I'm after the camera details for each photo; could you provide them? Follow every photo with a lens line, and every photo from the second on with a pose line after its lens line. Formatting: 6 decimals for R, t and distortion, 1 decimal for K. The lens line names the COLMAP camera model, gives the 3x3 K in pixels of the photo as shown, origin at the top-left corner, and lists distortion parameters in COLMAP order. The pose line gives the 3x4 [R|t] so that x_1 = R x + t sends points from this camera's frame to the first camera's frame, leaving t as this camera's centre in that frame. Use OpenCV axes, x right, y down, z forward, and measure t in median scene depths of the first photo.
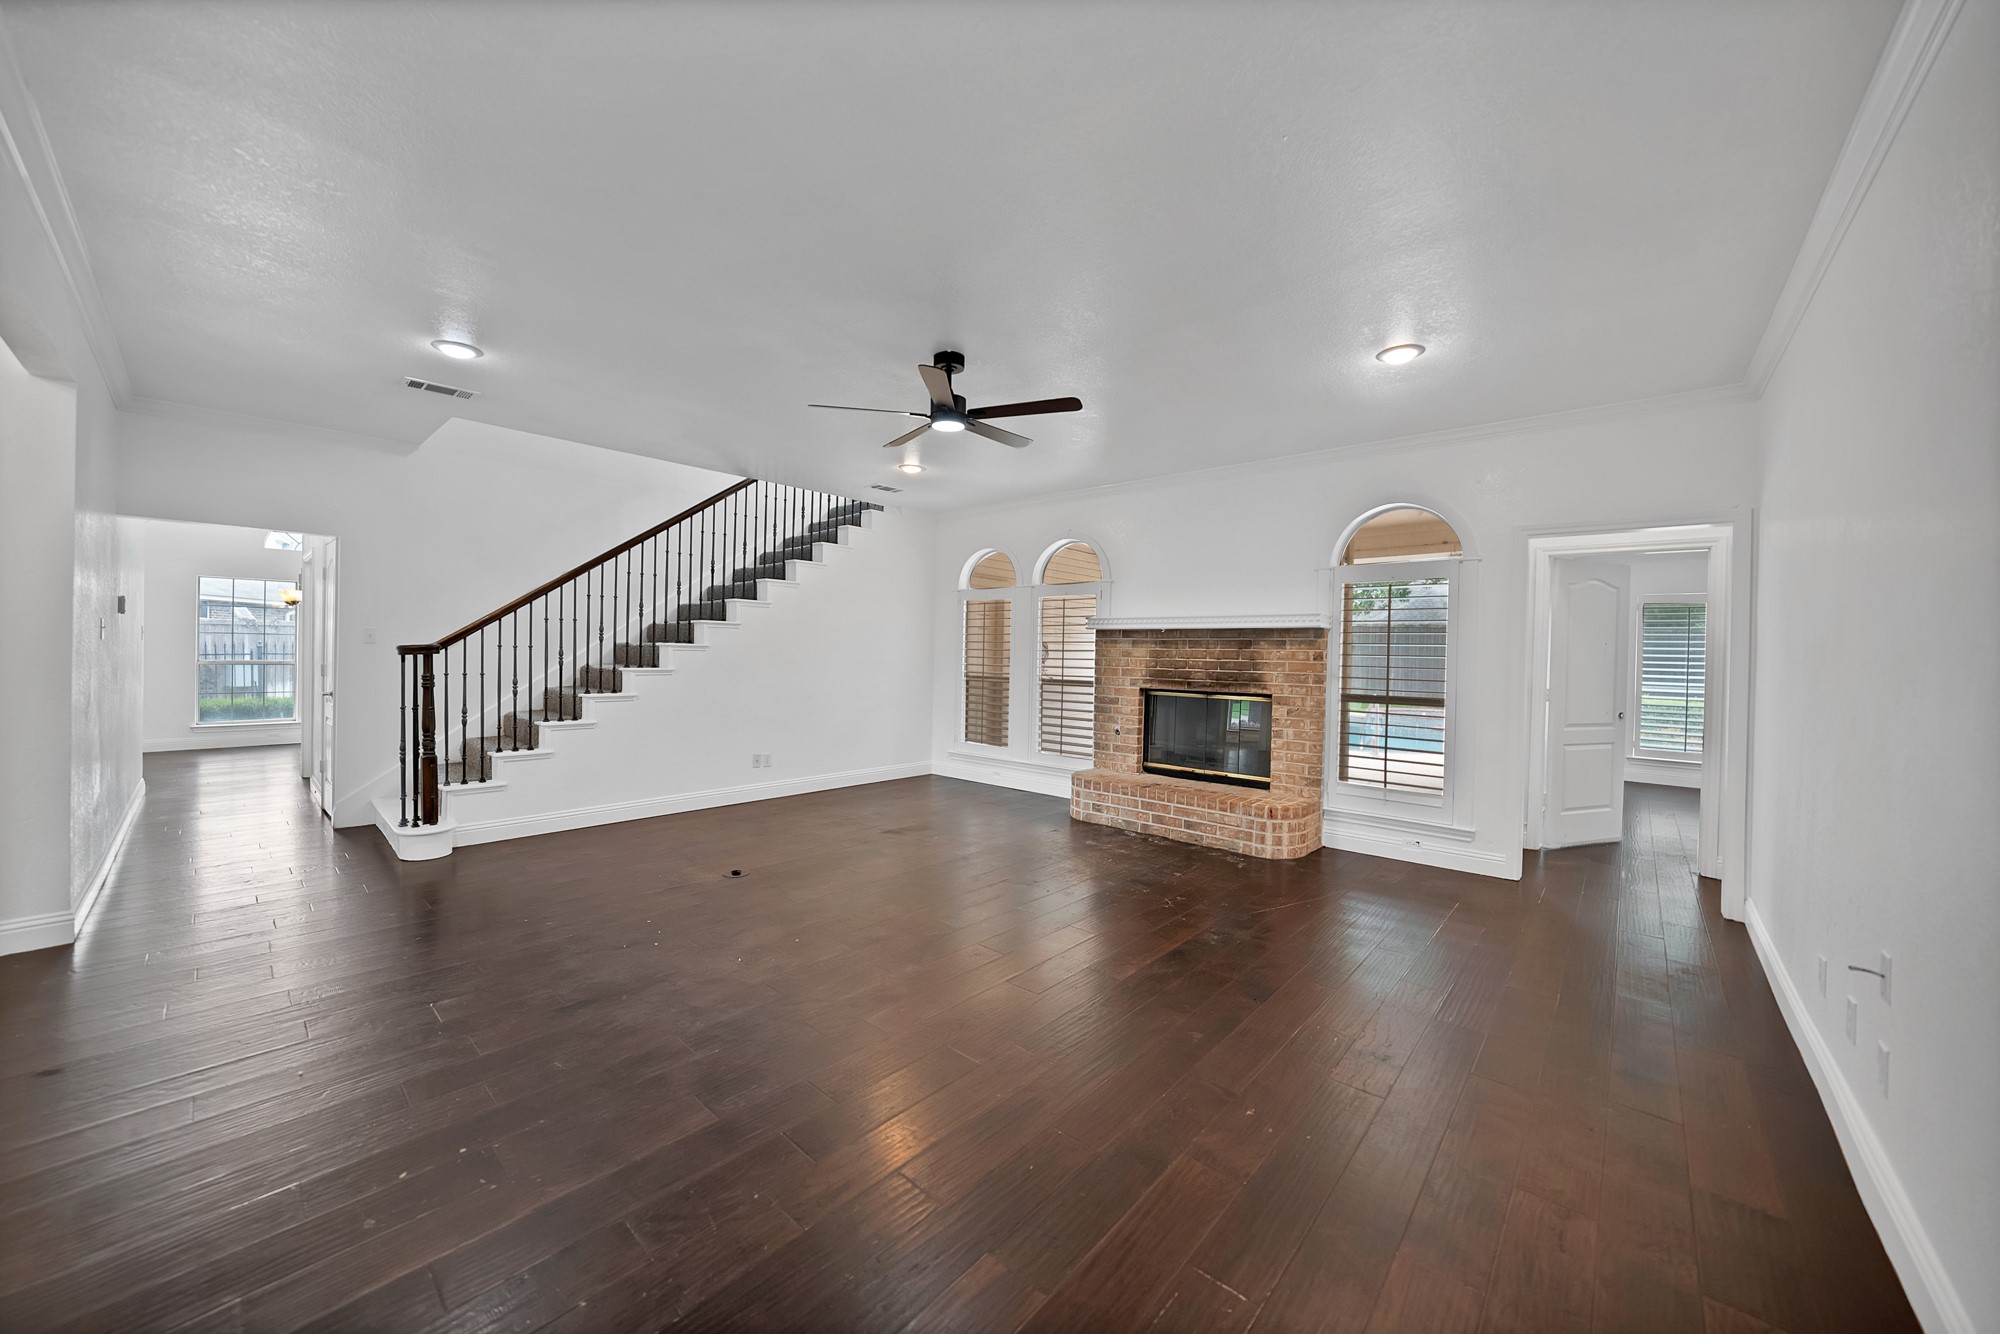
lens RADIAL K [[722.2, 0, 1000.2], [0, 722.2, 653.0], [0, 0, 1]] dist [-0.024191, 0.006137]
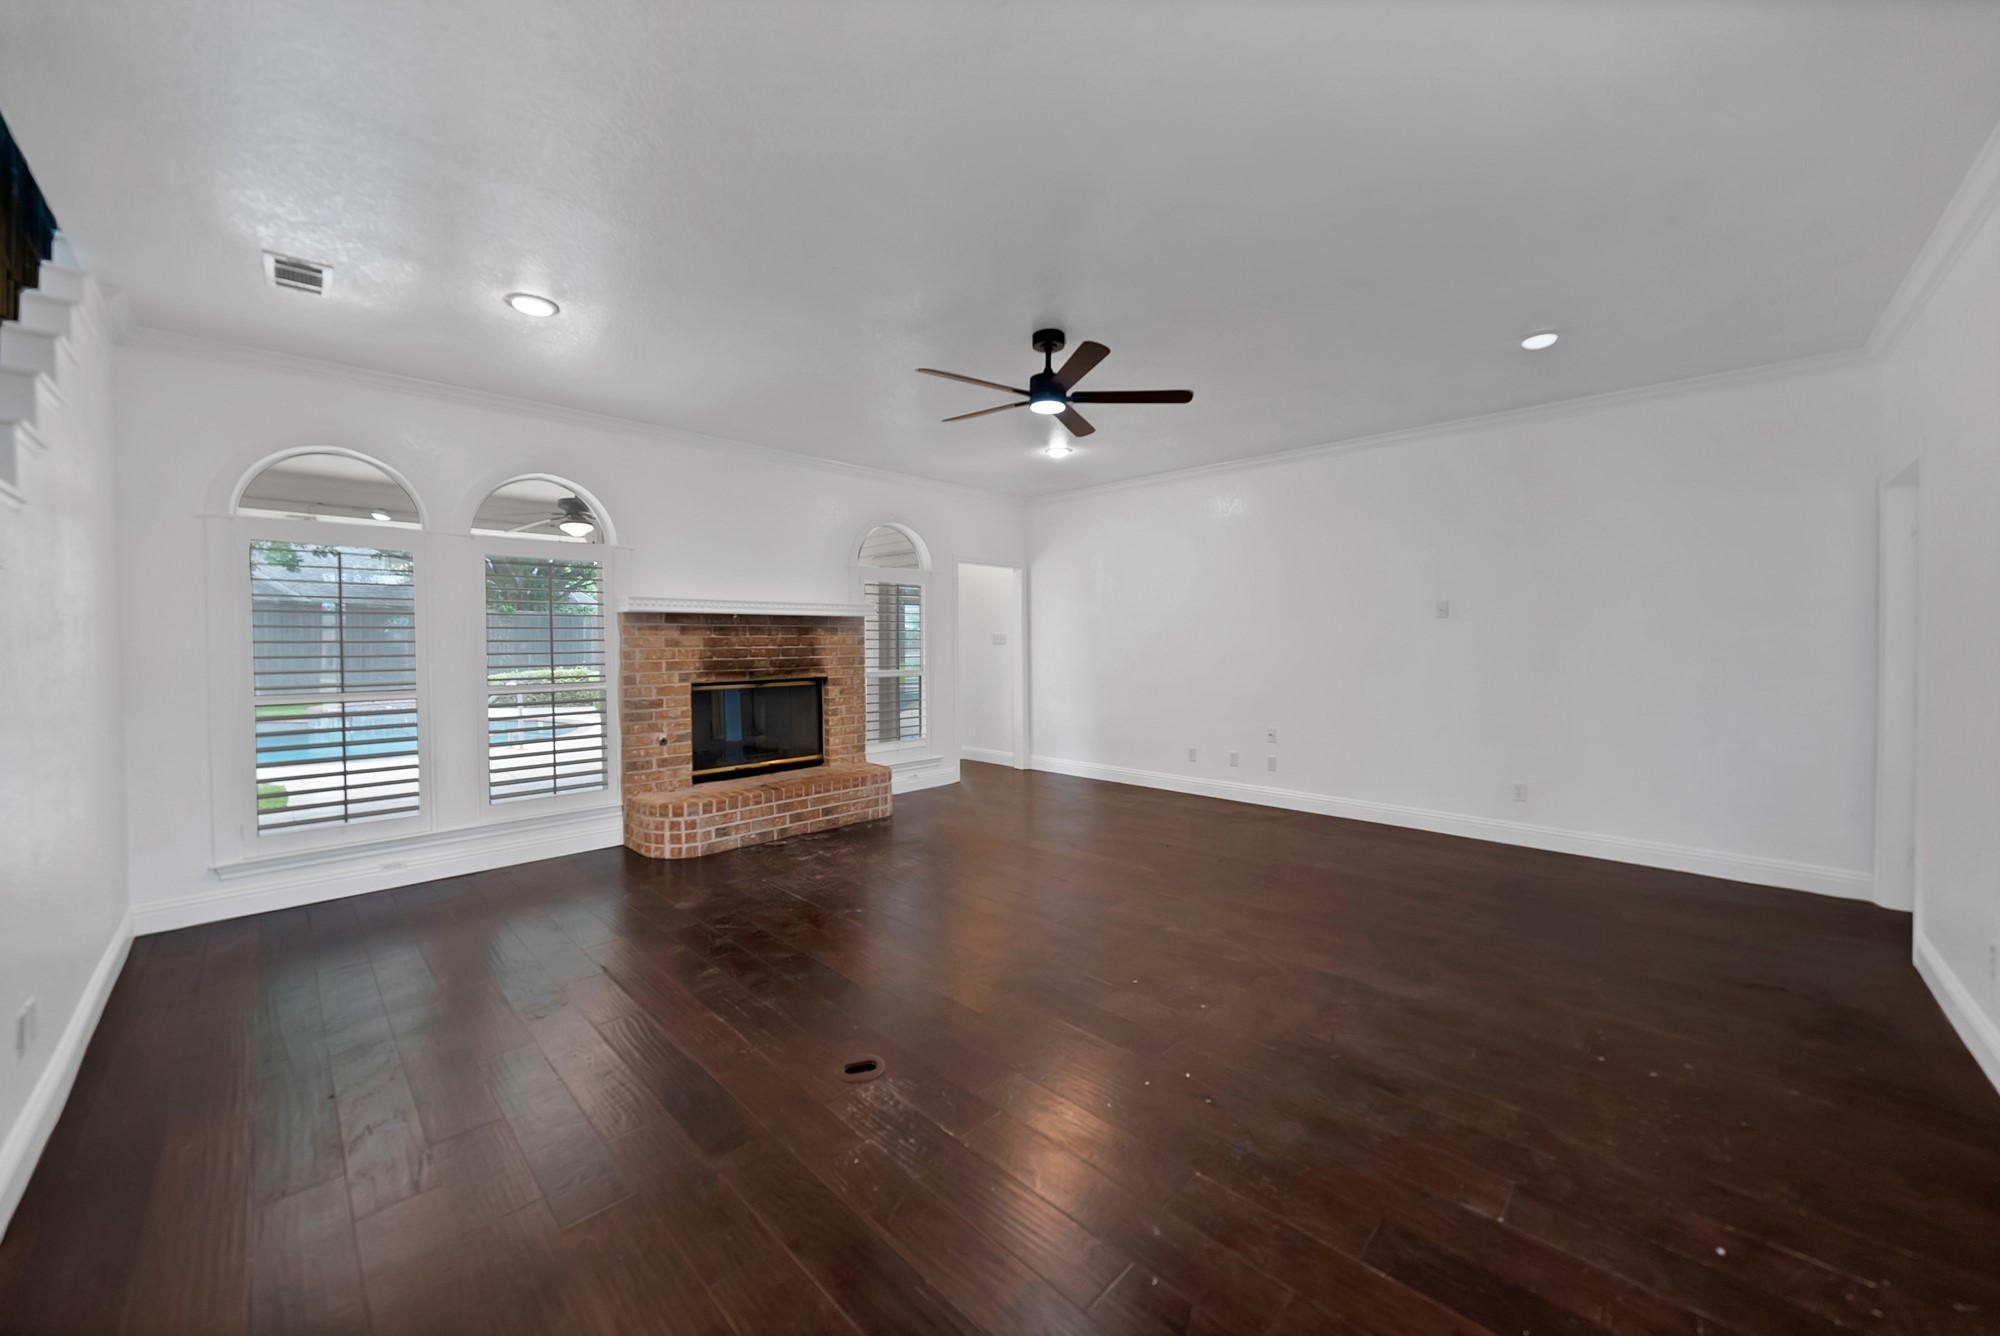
lens RADIAL K [[722.2, 0, 1000.2], [0, 722.2, 654.0], [0, 0, 1]] dist [-0.024191, 0.006137]
pose [[0.054435, -0.038829, 0.997762, -0.646899], [0.007111, 0.999233, 0.038498, -0.016027], [-0.998492, 0.004999, 0.054670, 0.632485]]
